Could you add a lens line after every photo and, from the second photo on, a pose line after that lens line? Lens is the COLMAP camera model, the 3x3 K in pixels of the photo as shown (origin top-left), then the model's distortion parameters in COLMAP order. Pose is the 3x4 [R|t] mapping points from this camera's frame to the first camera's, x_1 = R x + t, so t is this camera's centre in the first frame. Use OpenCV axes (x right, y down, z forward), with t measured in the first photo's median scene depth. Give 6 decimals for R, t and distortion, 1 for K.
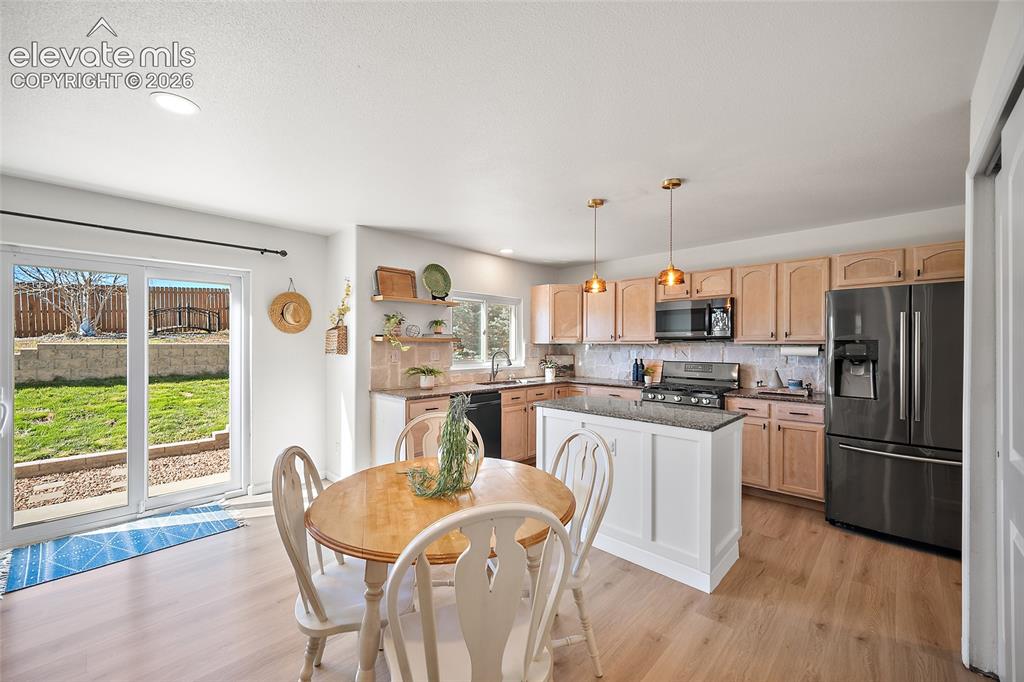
lens RADIAL K [[406.4, 0, 506.0], [0, 406.4, 345.4], [0, 0, 1]] dist [-0.000448, -0.000016]
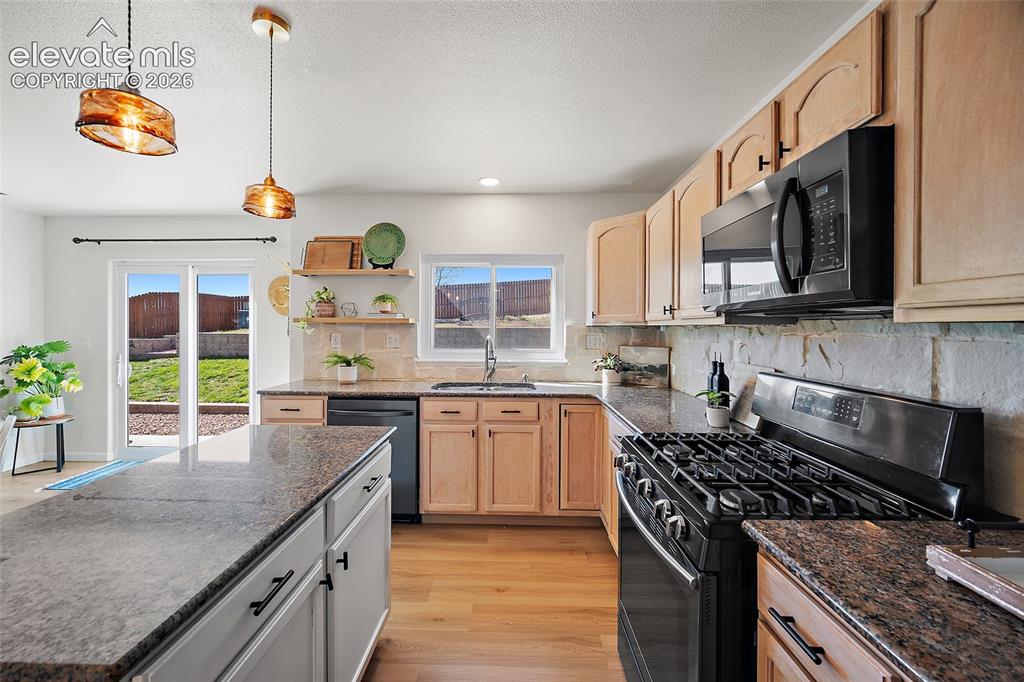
lens RADIAL K [[425.1, 0, 508.6], [0, 425.1, 327.8], [0, 0, 1]] dist [-0.001032, -0.000113]
pose [[0.659235, 0.001150, -0.751936, 0.586199], [-0.000852, 0.999999, 0.000783, -0.001173], [0.751937, 0.000125, 0.659236, 0.644211]]
